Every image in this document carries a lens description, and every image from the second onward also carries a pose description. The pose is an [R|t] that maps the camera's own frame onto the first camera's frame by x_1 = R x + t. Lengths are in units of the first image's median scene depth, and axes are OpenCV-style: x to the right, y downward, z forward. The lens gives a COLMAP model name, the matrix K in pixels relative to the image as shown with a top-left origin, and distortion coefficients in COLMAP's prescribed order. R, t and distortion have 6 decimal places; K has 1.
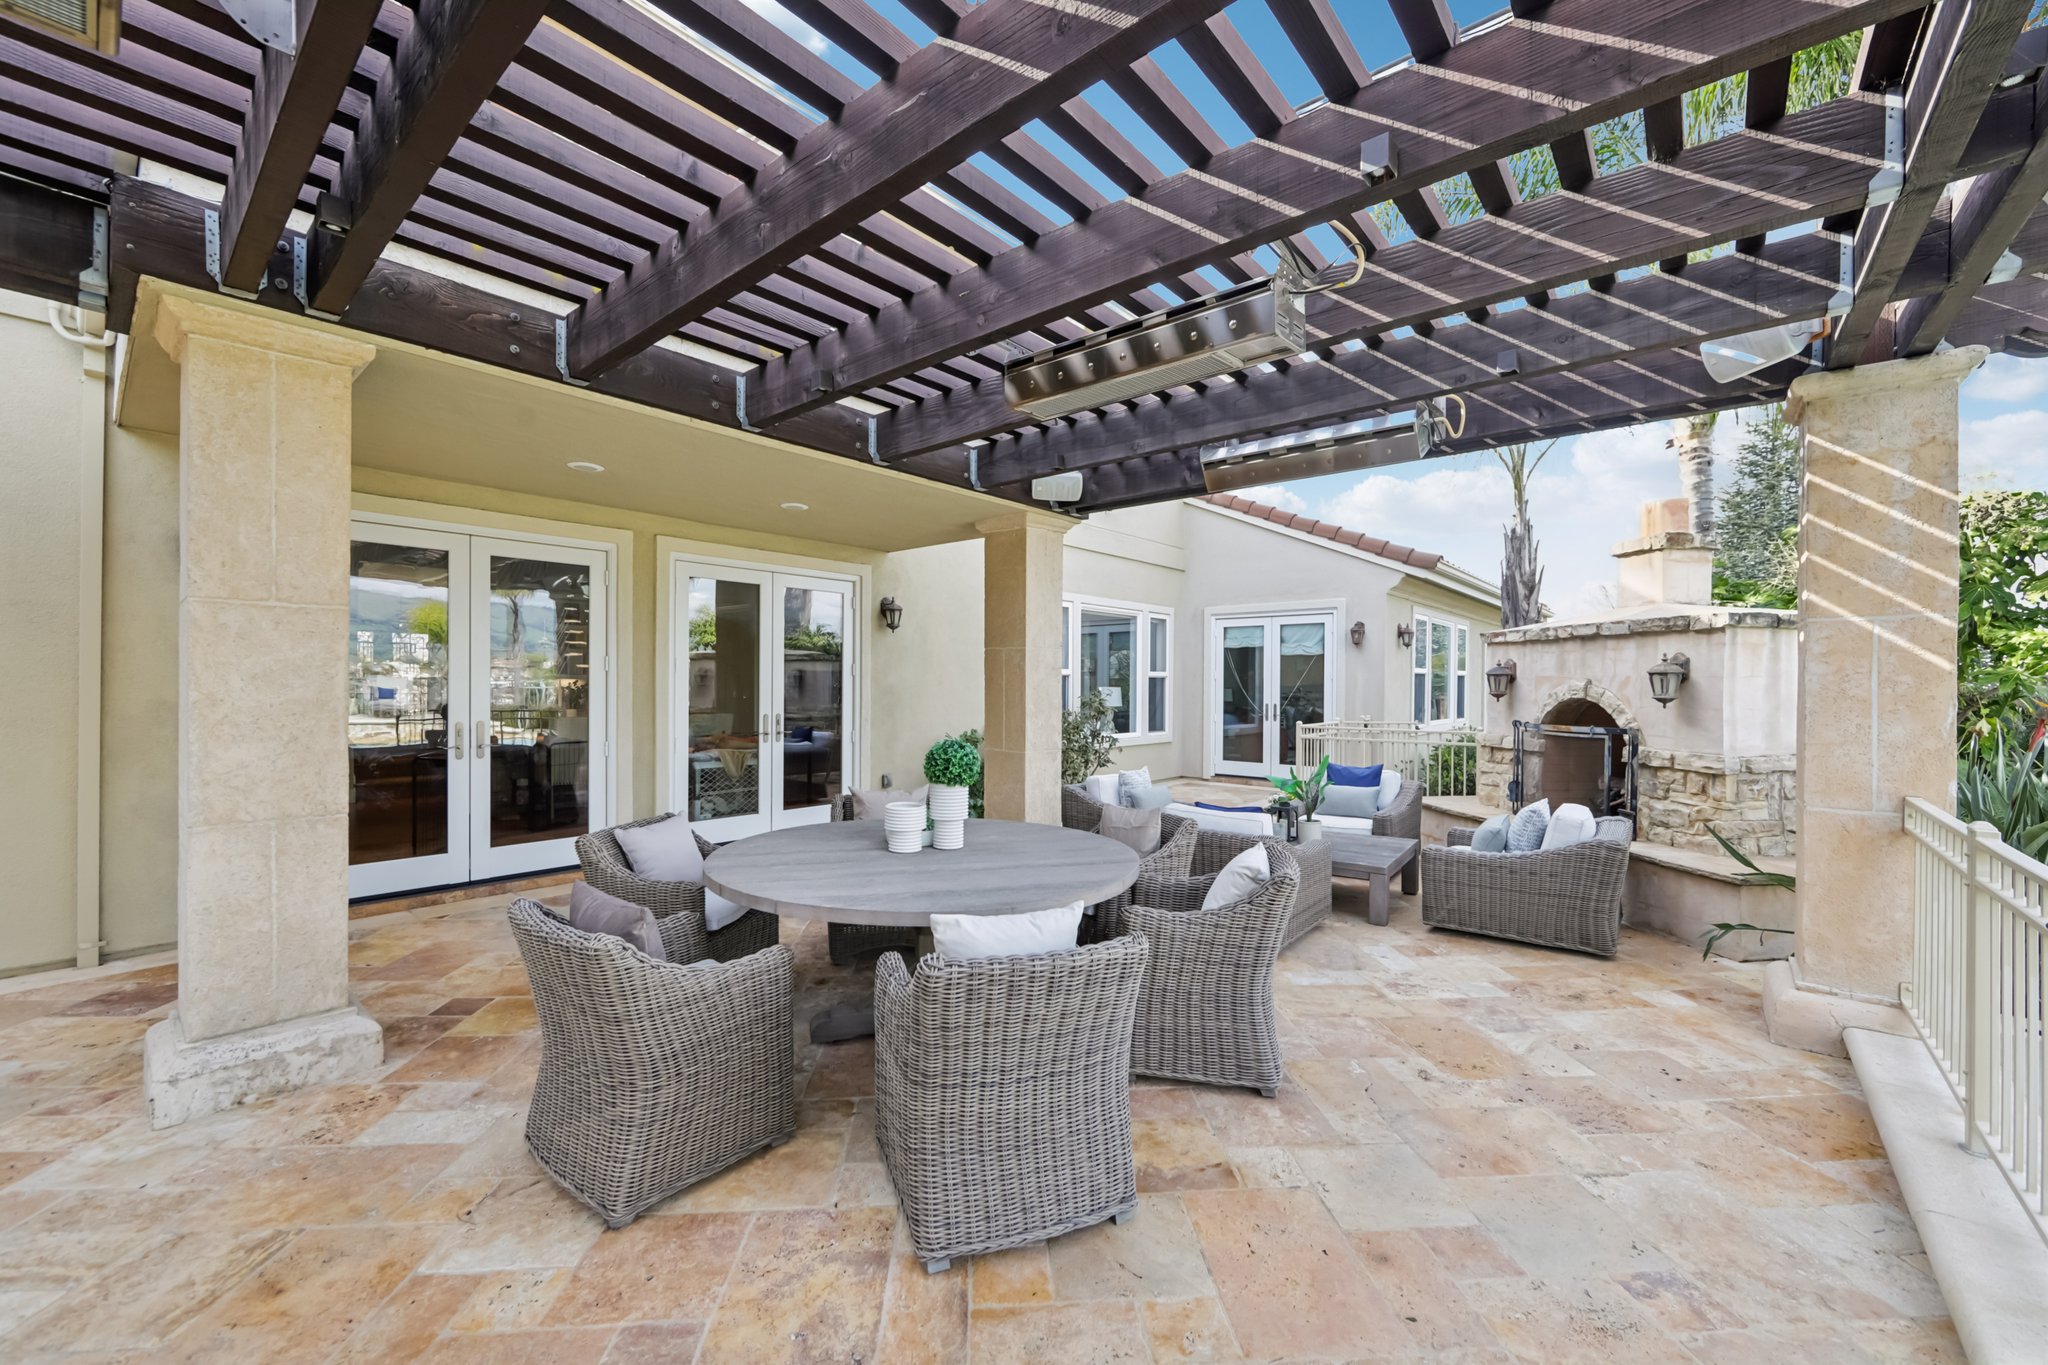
lens RADIAL K [[814.8, 0, 1034.3], [0, 814.8, 667.9], [0, 0, 1]] dist [-0.009186, 0.000350]
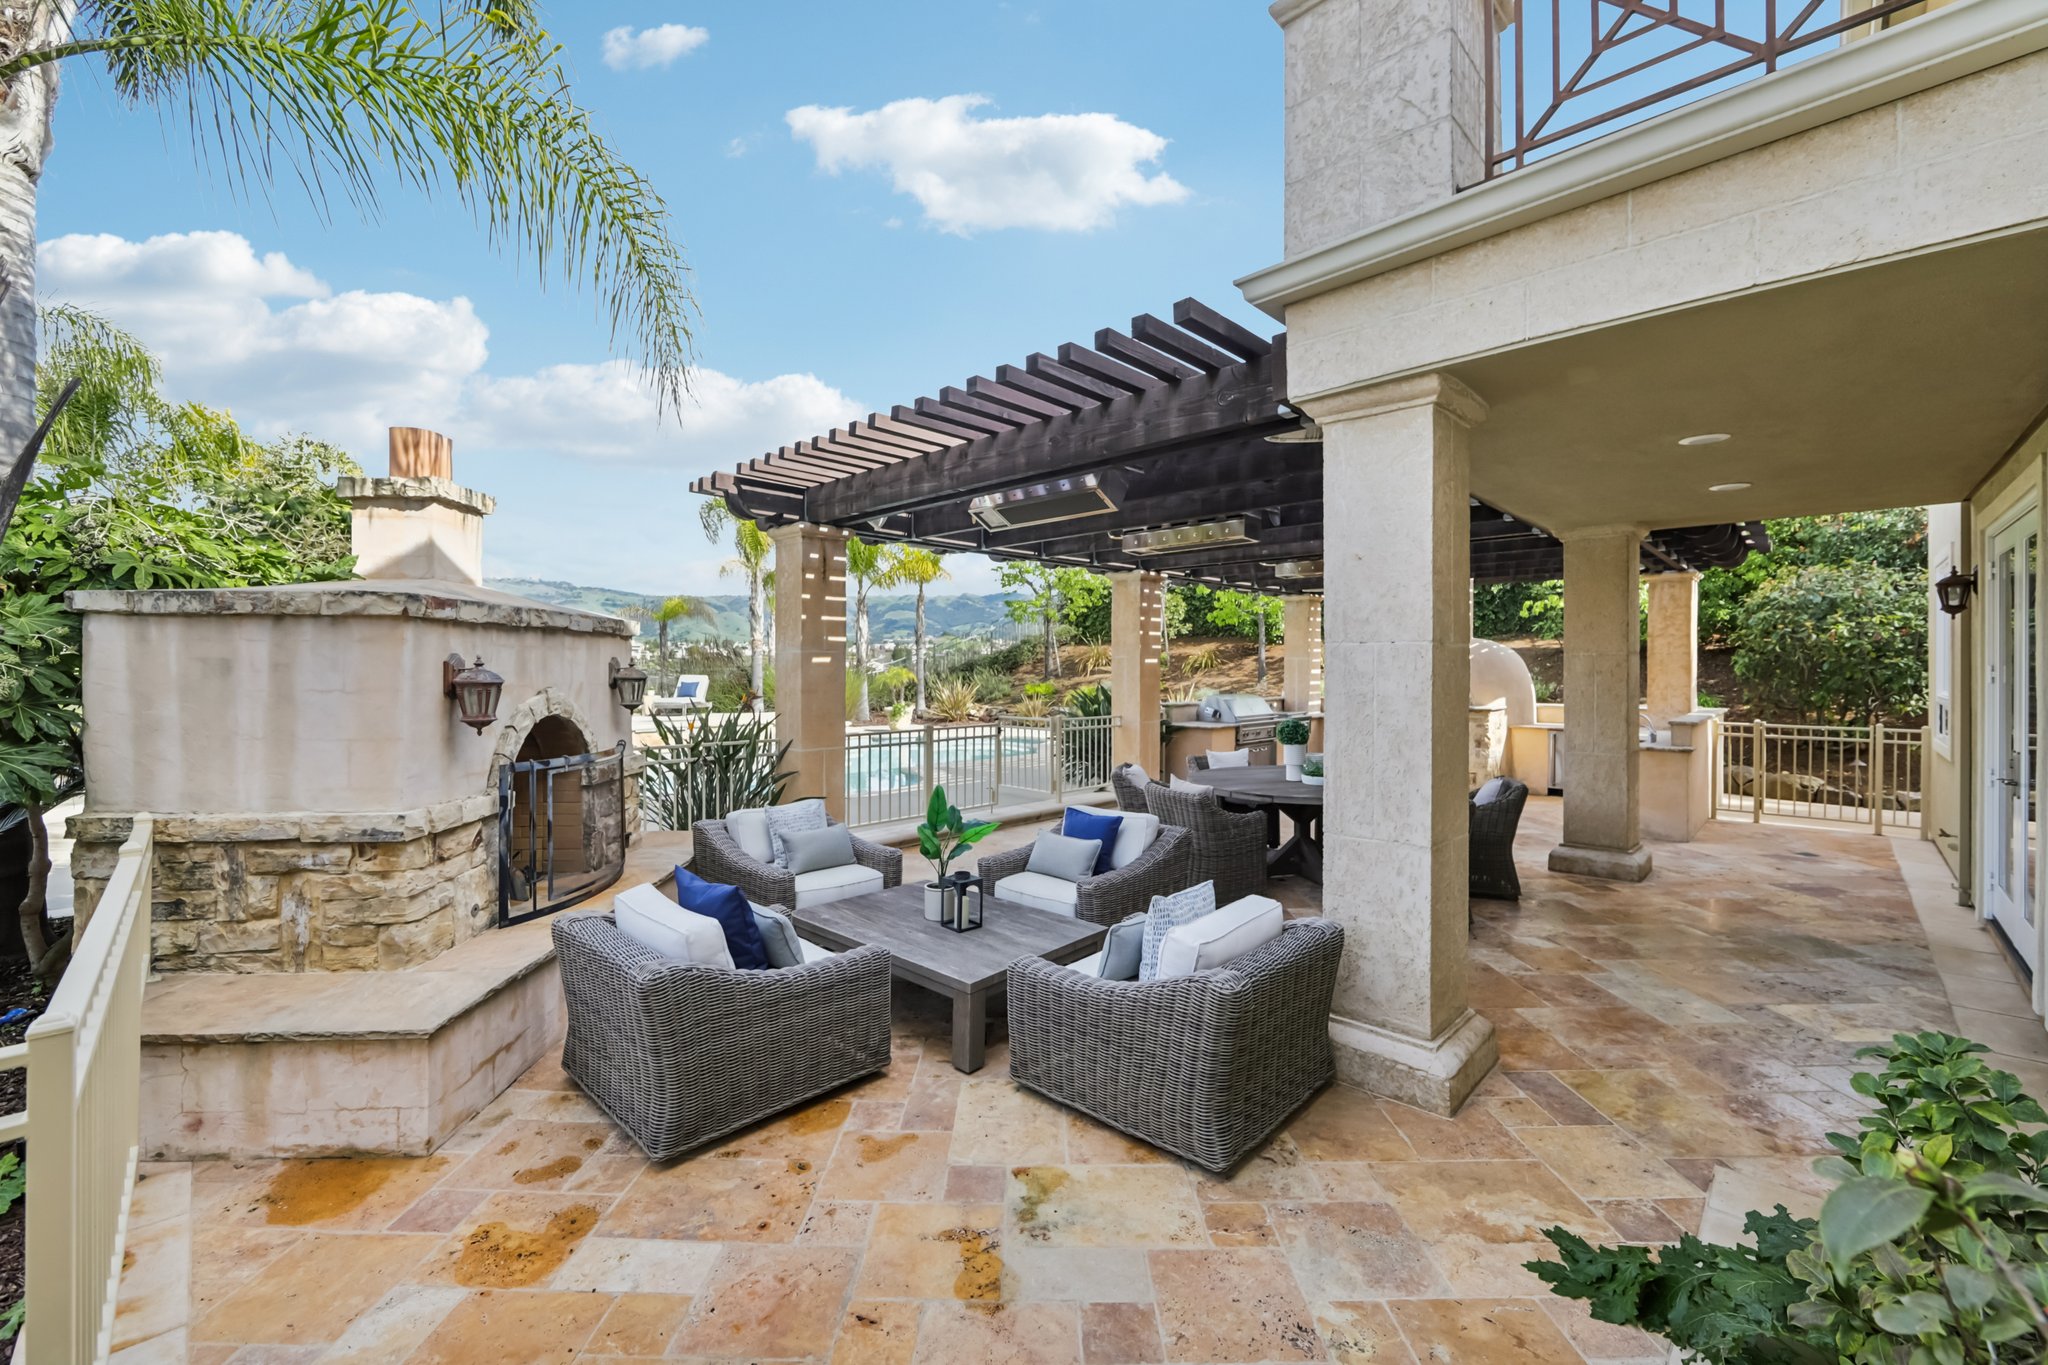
lens RADIAL K [[814.8, 0, 1034.3], [0, 814.8, 667.9], [0, 0, 1]] dist [-0.009186, 0.000350]
pose [[-0.996927, -0.005219, 0.078165, 0.195006], [-0.006281, 0.999891, -0.013345, 0.003491], [-0.078087, -0.013795, -0.996851, 1.668865]]
